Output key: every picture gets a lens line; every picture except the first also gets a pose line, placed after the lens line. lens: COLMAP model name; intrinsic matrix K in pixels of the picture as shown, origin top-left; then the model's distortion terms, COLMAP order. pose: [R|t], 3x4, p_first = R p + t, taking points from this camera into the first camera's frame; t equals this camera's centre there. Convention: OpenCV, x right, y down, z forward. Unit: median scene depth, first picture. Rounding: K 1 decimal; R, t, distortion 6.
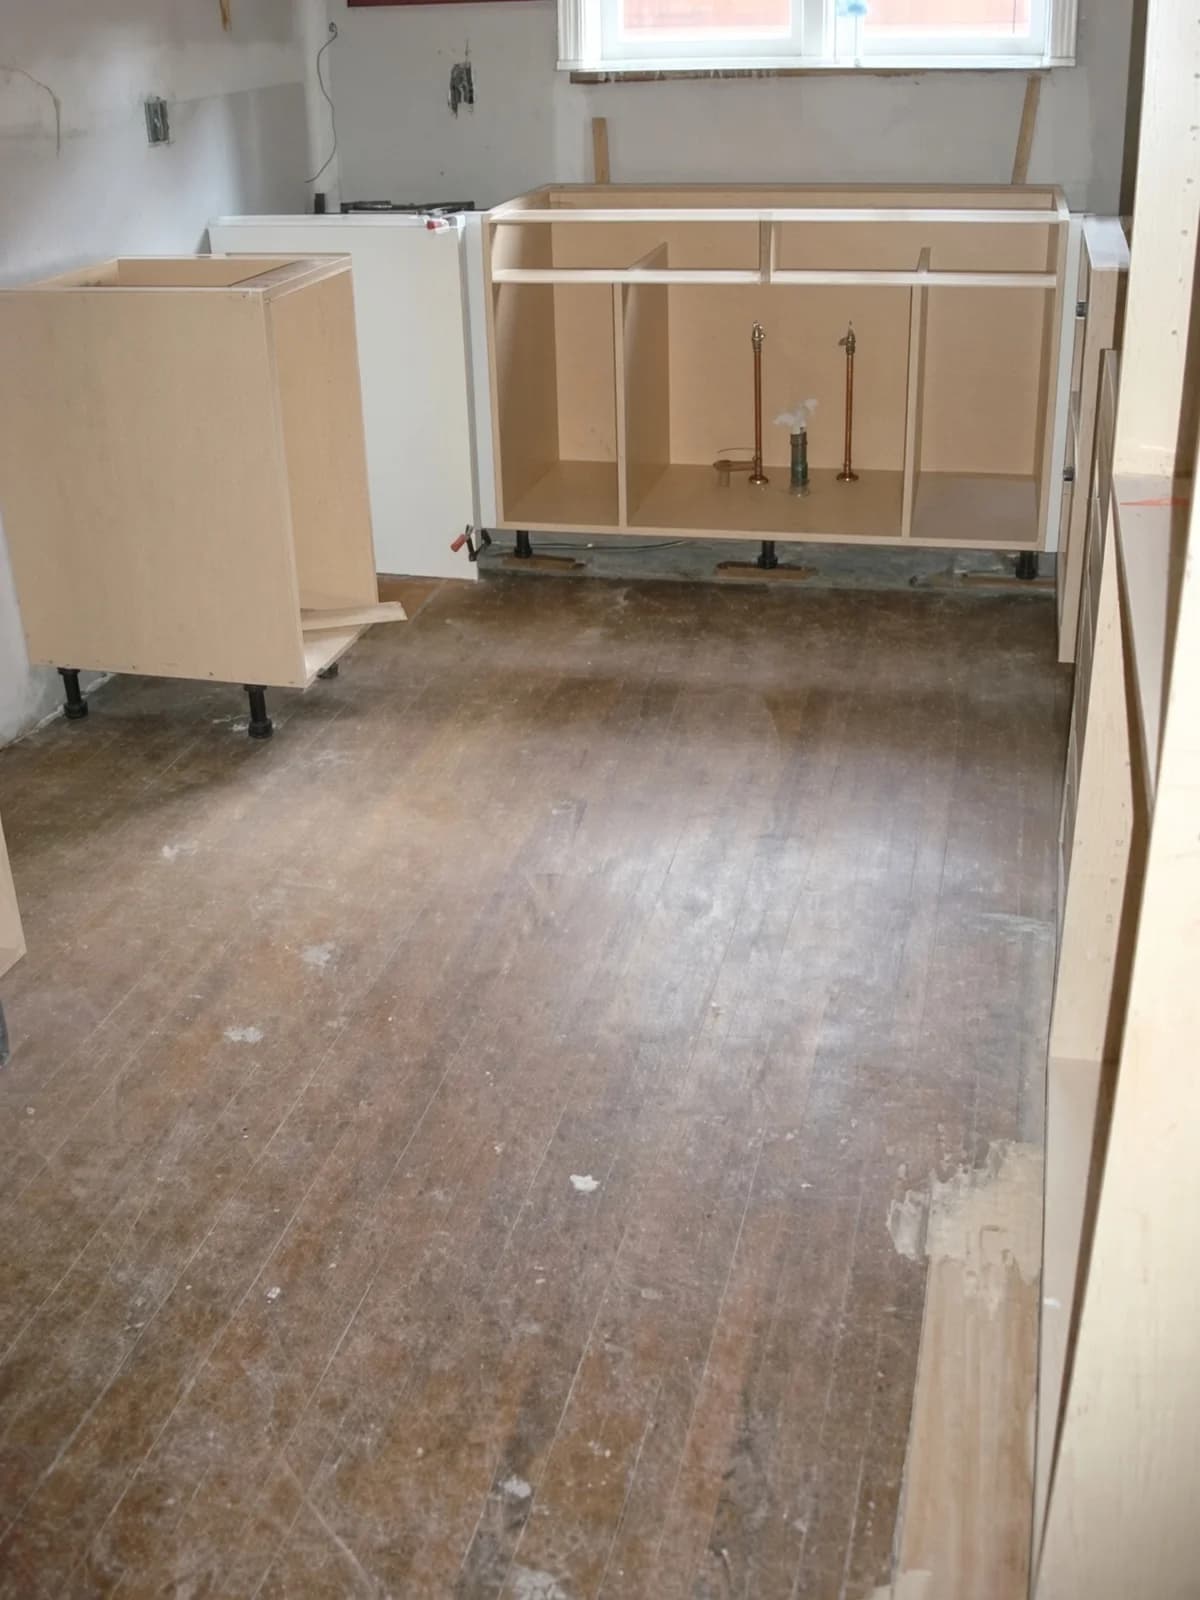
lens RADIAL K [[1861.6, 0, 600.0], [0, 1861.6, 800.0], [0, 0, 1]] dist [0.035195, 0.047529]
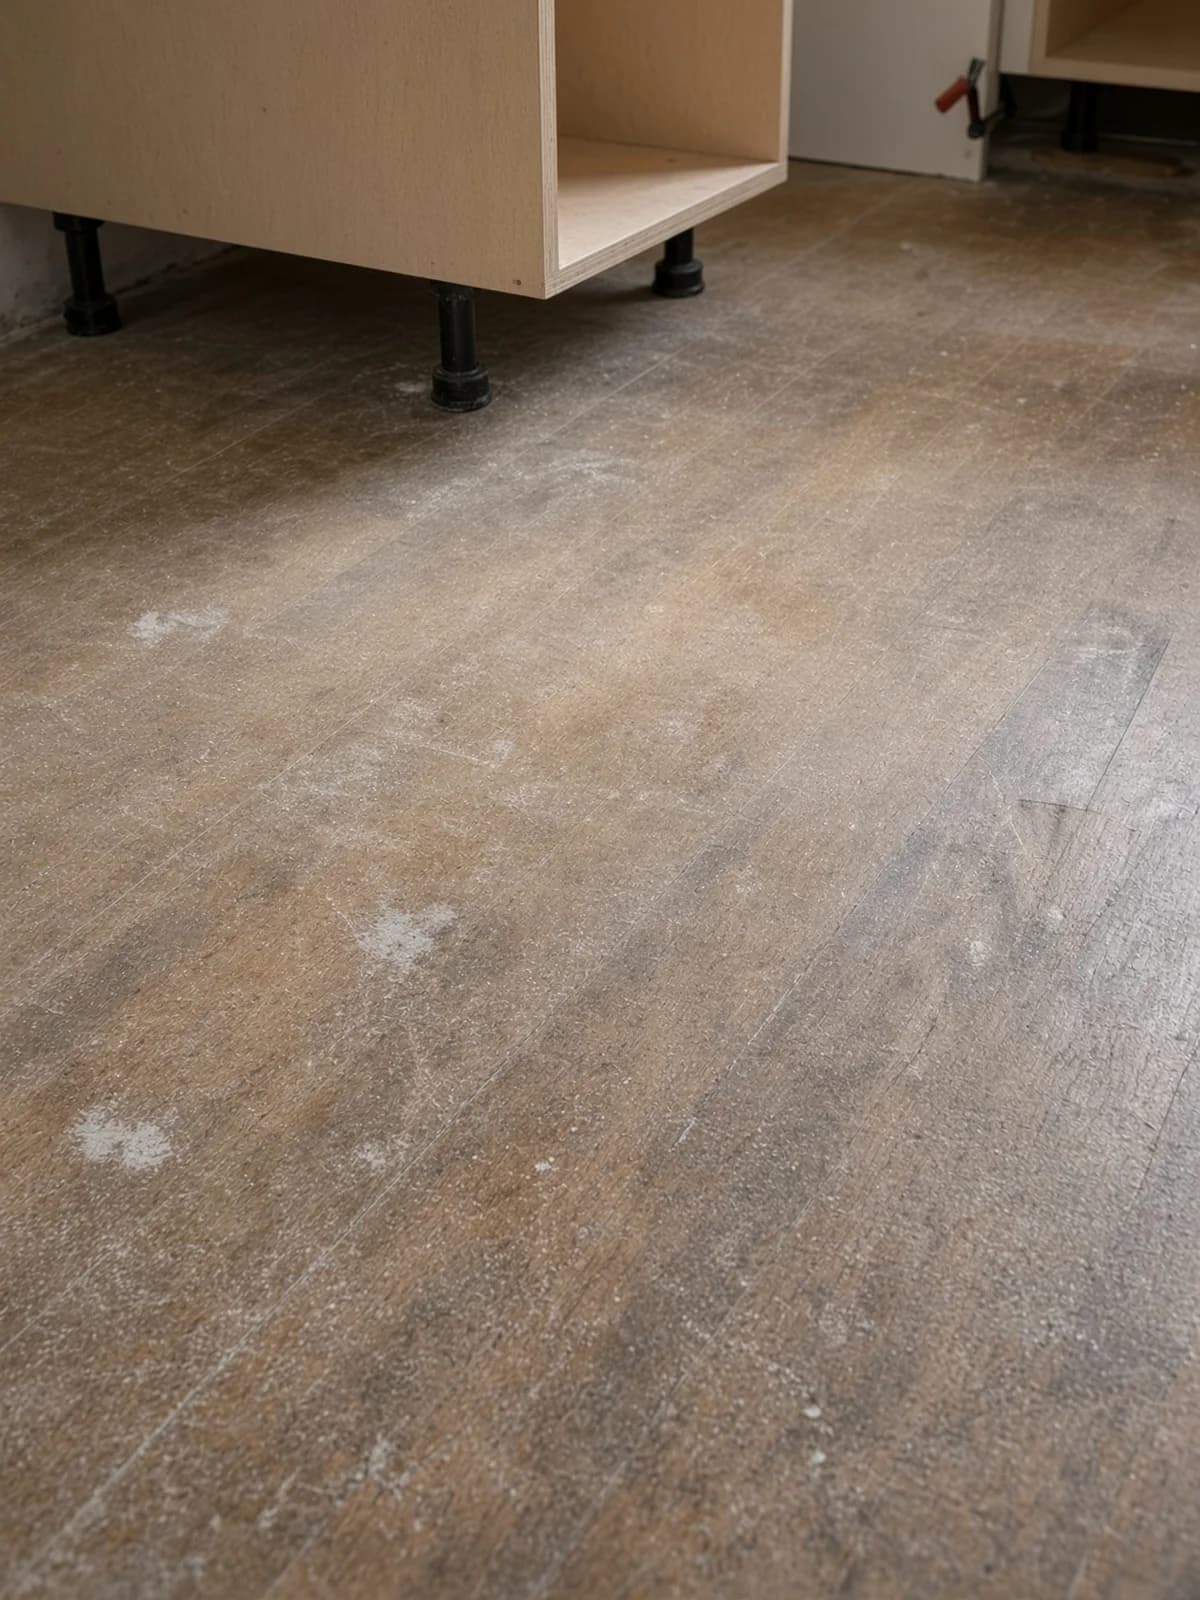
lens RADIAL K [[1861.6, 0, 600.0], [0, 1861.6, 800.0], [0, 0, 1]] dist [0.035195, 0.047529]
pose [[0.961952, 0.138615, -0.235445, -0.027312], [-0.120775, 0.988714, 0.088645, 0.016361], [0.245075, -0.056837, 0.967837, 0.592763]]
